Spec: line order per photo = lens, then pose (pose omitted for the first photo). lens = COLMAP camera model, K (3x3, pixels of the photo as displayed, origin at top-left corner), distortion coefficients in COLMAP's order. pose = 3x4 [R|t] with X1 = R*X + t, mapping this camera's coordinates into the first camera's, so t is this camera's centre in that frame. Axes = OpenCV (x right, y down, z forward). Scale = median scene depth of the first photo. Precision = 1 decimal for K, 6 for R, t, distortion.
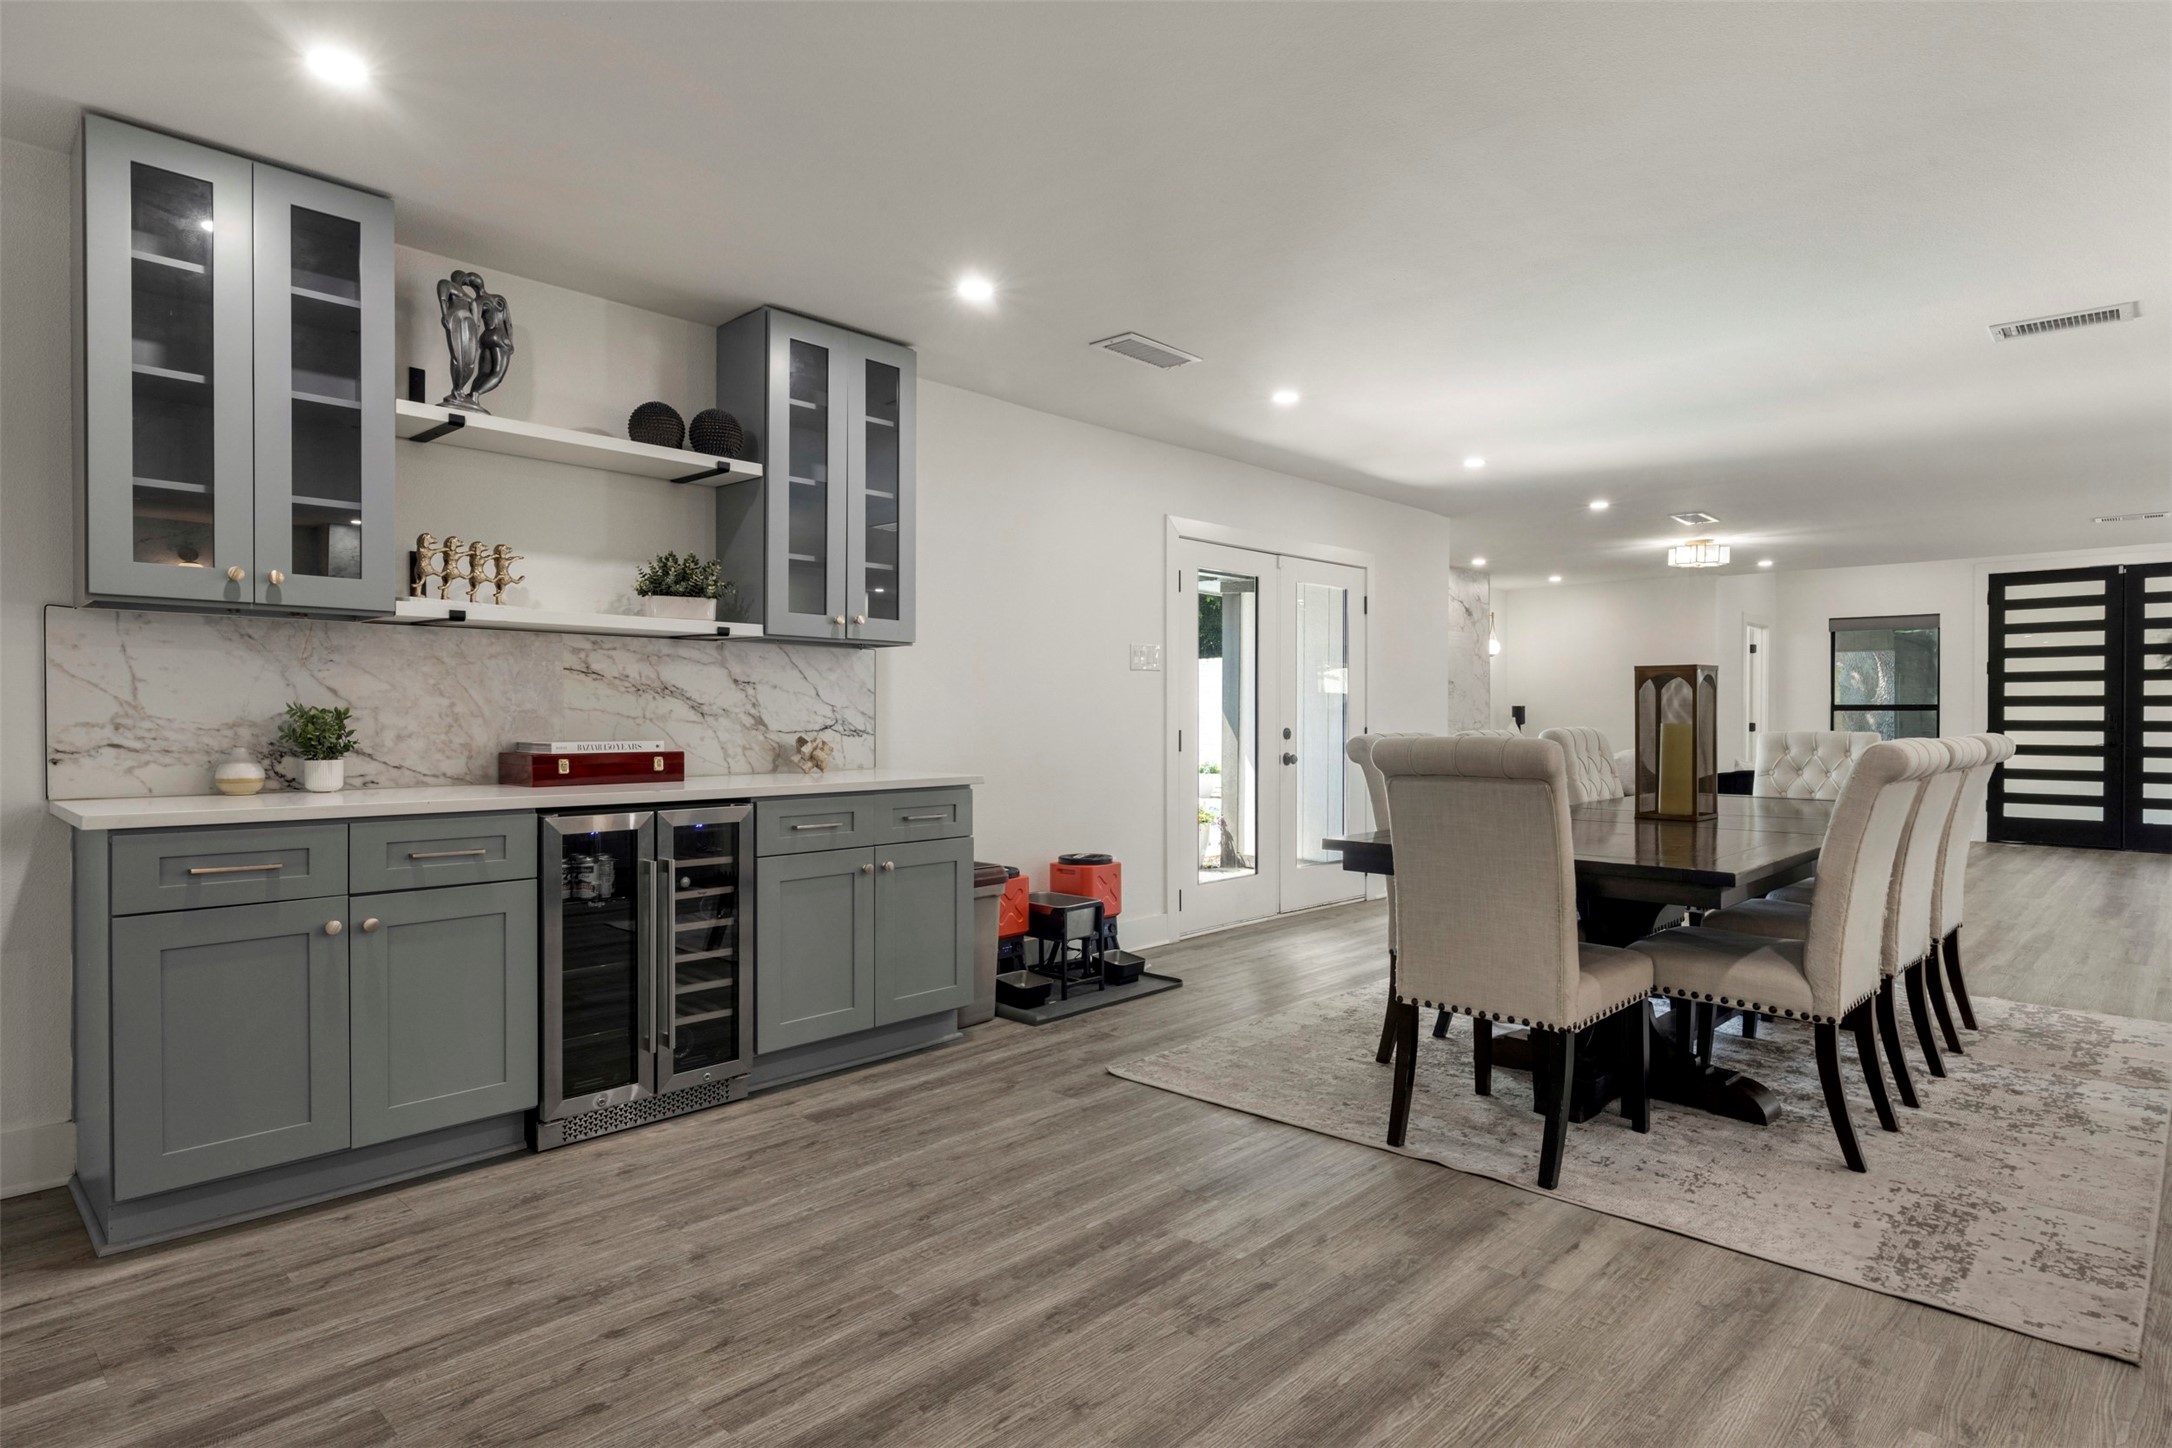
lens RADIAL K [[1185.7, 0, 1086.0], [0, 1185.7, 724.0], [0, 0, 1]] dist [0.005037, 0.000889]
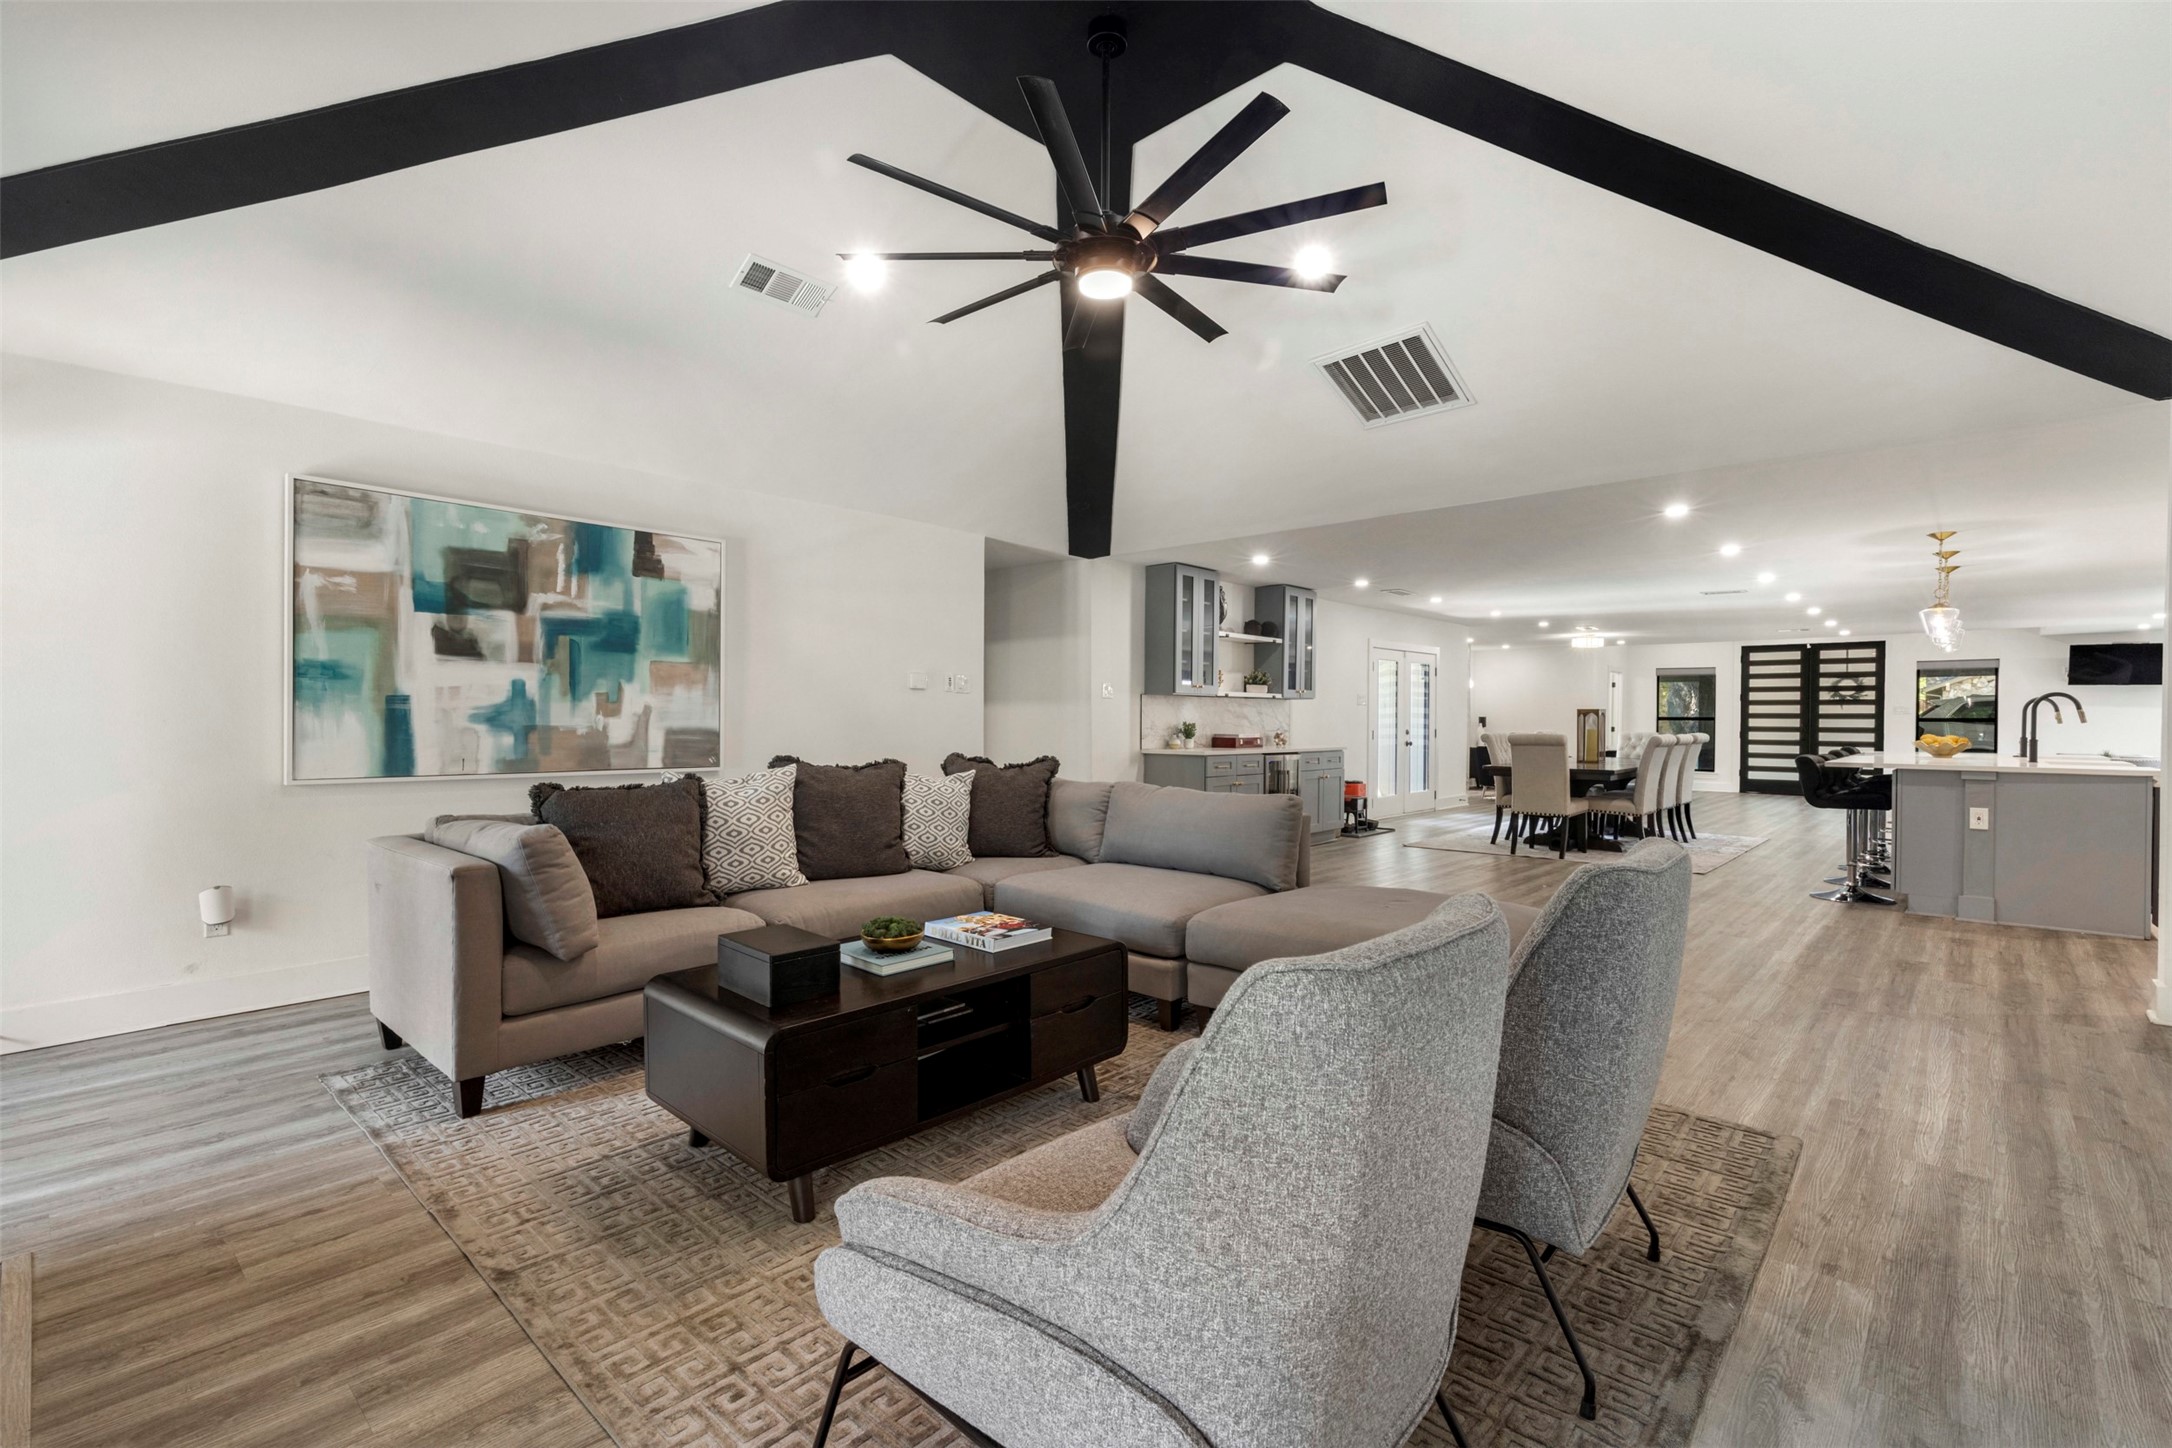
lens RADIAL K [[976.9, 0, 1086.0], [0, 976.9, 724.0], [0, 0, 1]] dist [0.003814, -0.000059]
pose [[0.999776, 0.004484, 0.020702, -0.421602], [-0.004515, 0.999989, 0.001433, -0.005924], [-0.020696, -0.001526, 0.999785, -0.730212]]
